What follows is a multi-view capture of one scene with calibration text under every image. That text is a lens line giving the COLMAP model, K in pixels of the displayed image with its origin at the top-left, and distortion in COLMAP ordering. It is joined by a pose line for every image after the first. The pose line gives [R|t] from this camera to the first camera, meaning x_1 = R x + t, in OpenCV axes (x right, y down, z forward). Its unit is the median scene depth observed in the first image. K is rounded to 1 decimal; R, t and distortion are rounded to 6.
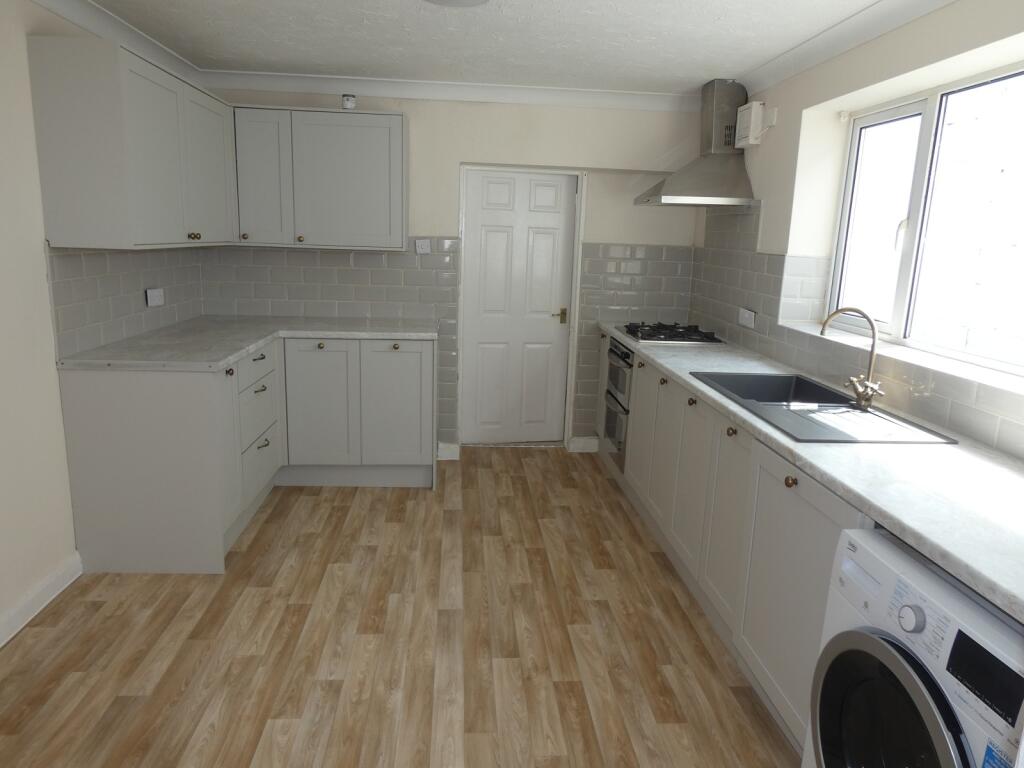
lens RADIAL K [[680.3, 0, 513.8], [0, 680.3, 381.2], [0, 0, 1]] dist [-0.048119, -0.001027]
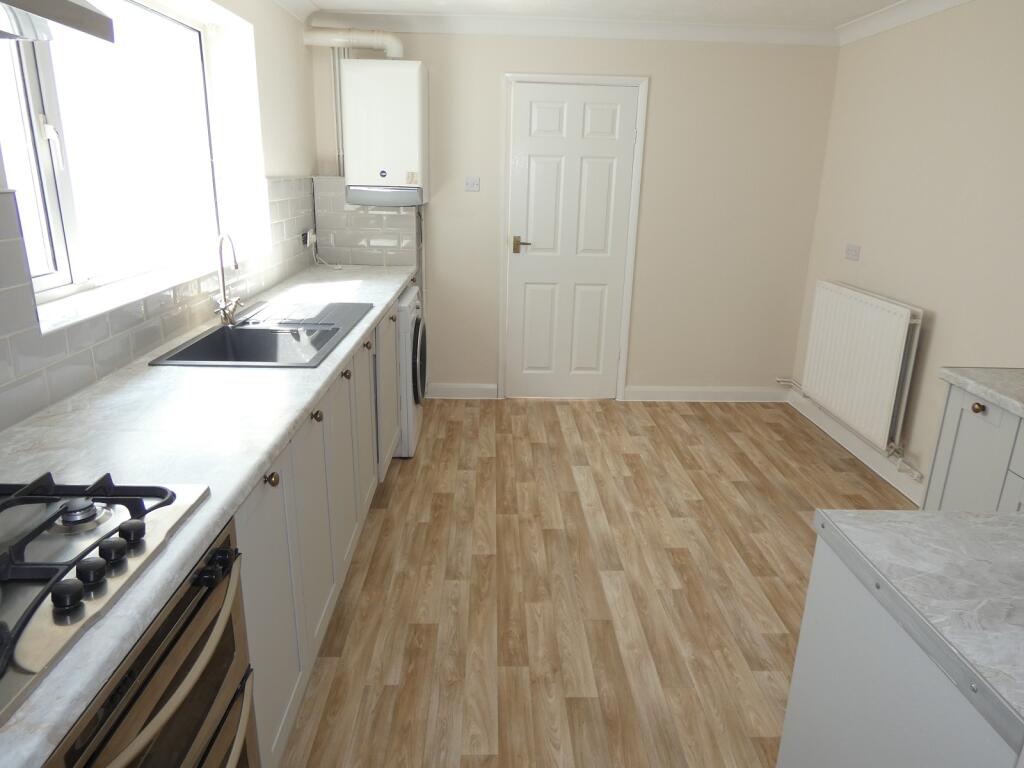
lens RADIAL K [[680.3, 0, 516.5], [0, 680.3, 380.7], [0, 0, 1]] dist [-0.048119, -0.001027]
pose [[-0.997488, -0.065376, 0.027286, 0.035671], [-0.043973, 0.873382, 0.485046, -0.381218], [-0.055542, 0.482627, -0.874063, 1.770204]]
